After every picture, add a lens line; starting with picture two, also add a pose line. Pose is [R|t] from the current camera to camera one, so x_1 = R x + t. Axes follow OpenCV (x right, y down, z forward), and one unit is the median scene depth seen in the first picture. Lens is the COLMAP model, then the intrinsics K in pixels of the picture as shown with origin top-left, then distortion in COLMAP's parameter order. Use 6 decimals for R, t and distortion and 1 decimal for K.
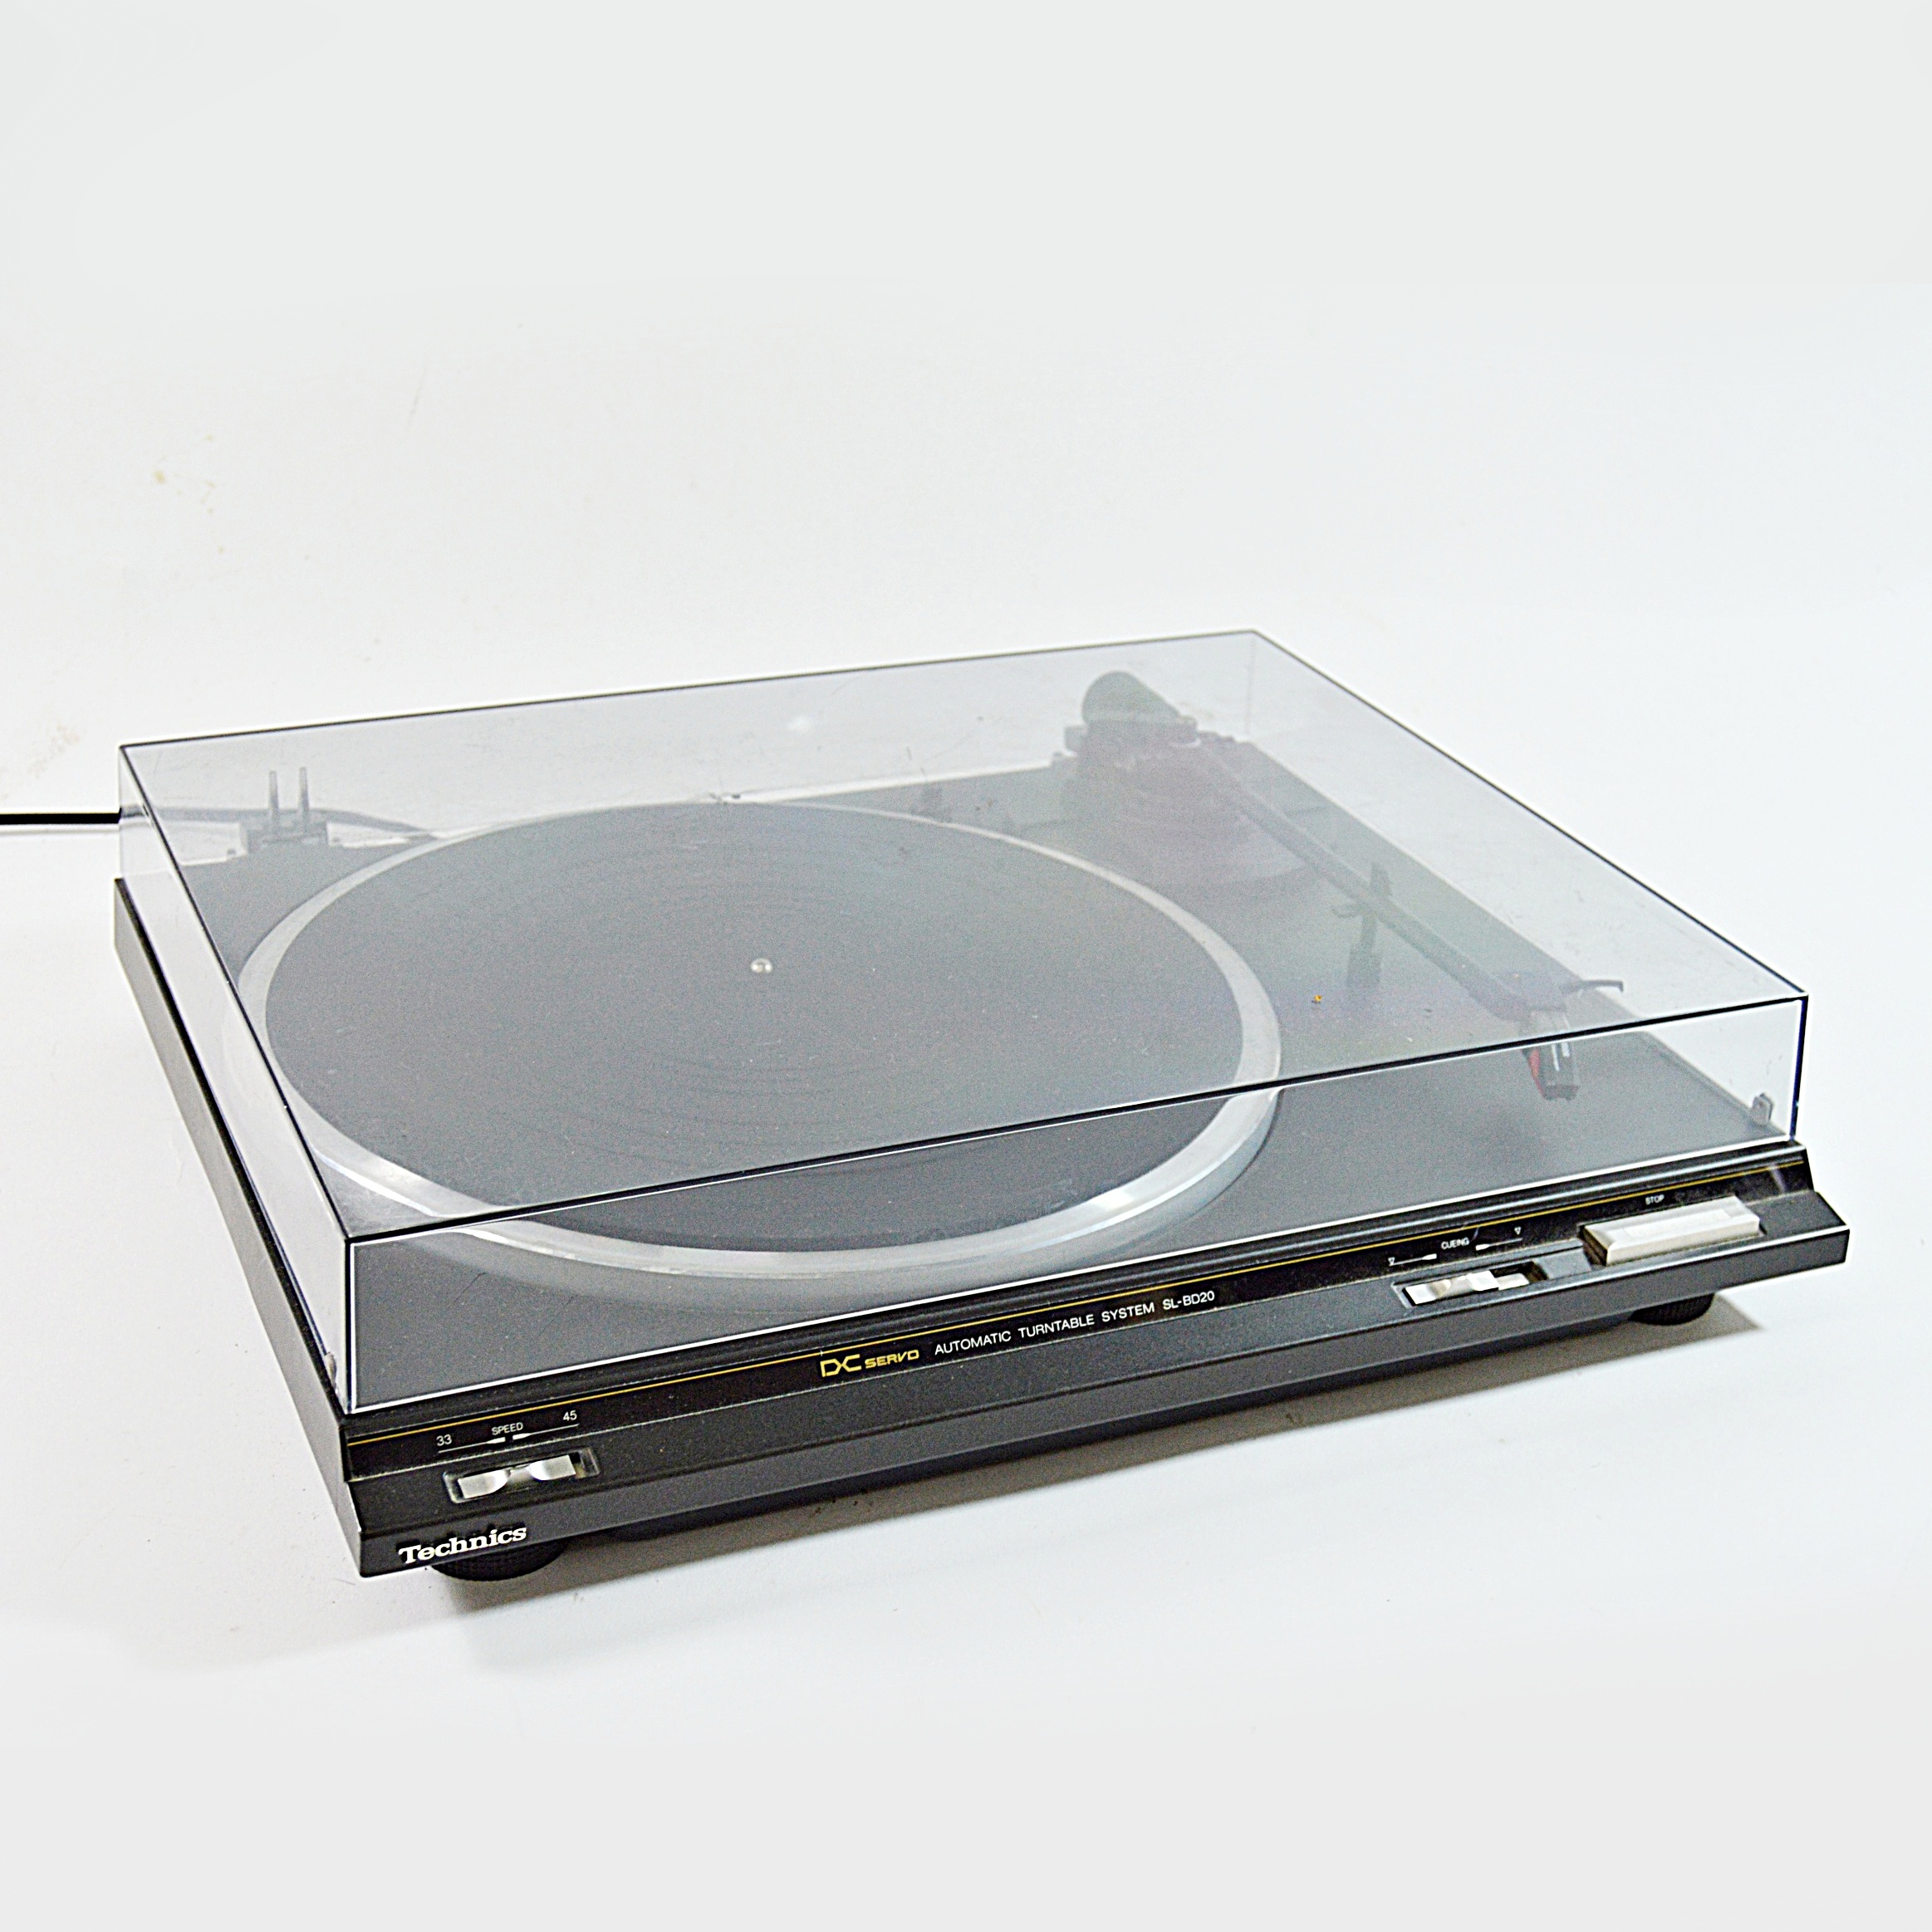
lens RADIAL K [[3002.7, 0, 966.0], [0, 3002.7, 966.0], [0, 0, 1]] dist [0.021766, 0.052517]
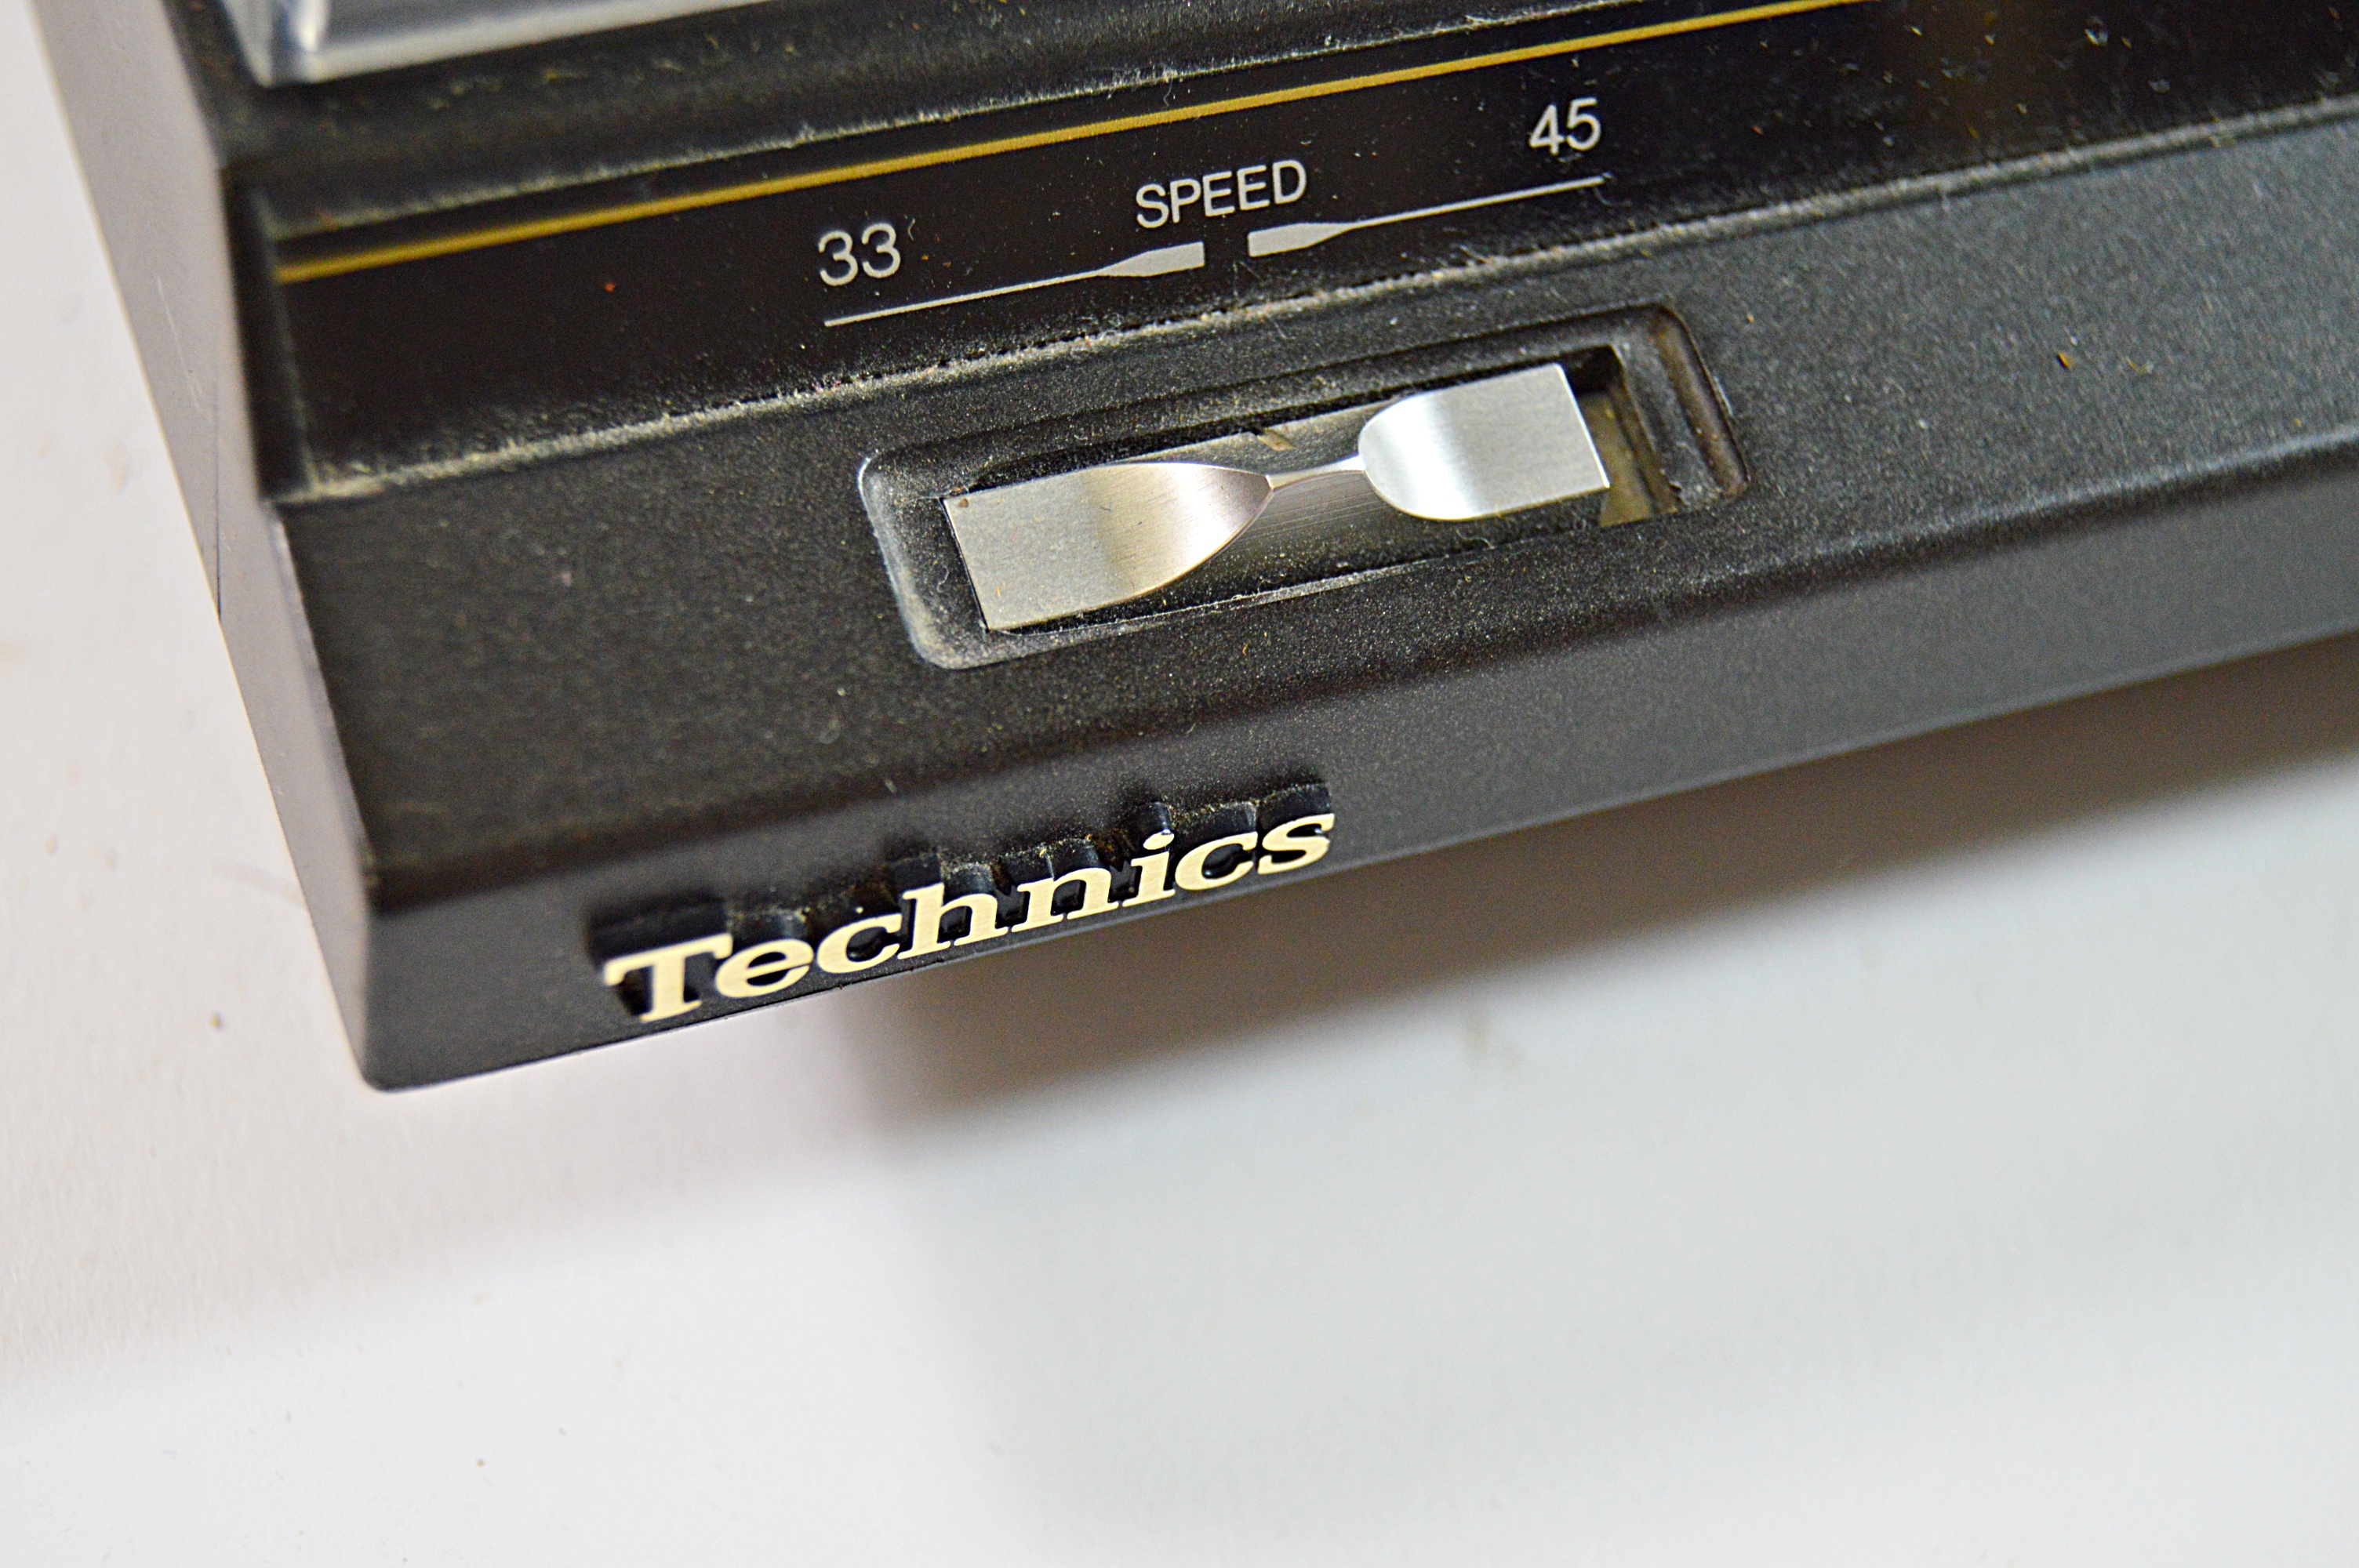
lens RADIAL K [[4266.1, 0, 1179.5], [0, 4266.1, 784.0], [0, 0, 1]] dist [-0.025867, -0.021732]
pose [[0.997528, 0.069582, 0.009804, -0.156478], [-0.067670, 0.913657, 0.400813, 0.089344], [0.018932, -0.400486, 0.916107, 0.774963]]
